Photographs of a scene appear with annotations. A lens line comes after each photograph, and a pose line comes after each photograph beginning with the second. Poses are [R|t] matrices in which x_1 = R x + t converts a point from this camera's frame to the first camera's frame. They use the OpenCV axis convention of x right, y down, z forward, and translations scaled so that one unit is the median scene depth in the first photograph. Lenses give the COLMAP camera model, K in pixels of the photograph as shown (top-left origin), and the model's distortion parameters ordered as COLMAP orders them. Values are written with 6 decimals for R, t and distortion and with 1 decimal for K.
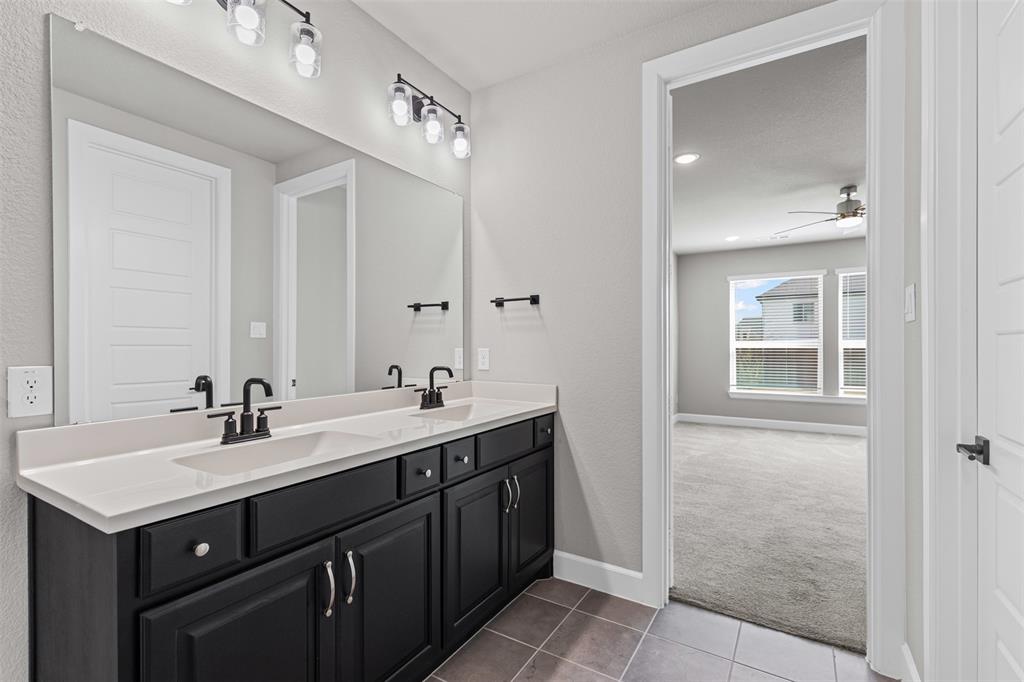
lens RADIAL K [[460.6, 0, 508.6], [0, 460.6, 346.4], [0, 0, 1]] dist [0.006392, 0.001023]
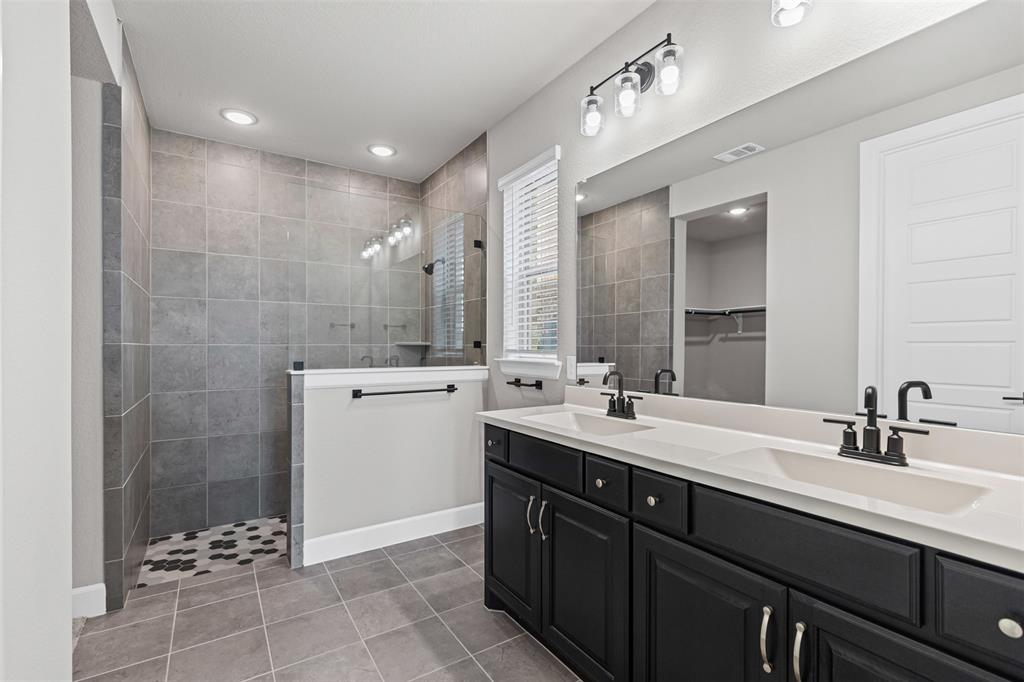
lens RADIAL K [[475.1, 0, 510.6], [0, 475.1, 329.6], [0, 0, 1]] dist [0.002303, 0.000272]
pose [[-0.420523, -0.027956, -0.906851, 0.679240], [-0.002969, 0.999562, -0.029438, -0.005925], [0.907277, -0.009687, -0.420422, 1.088413]]
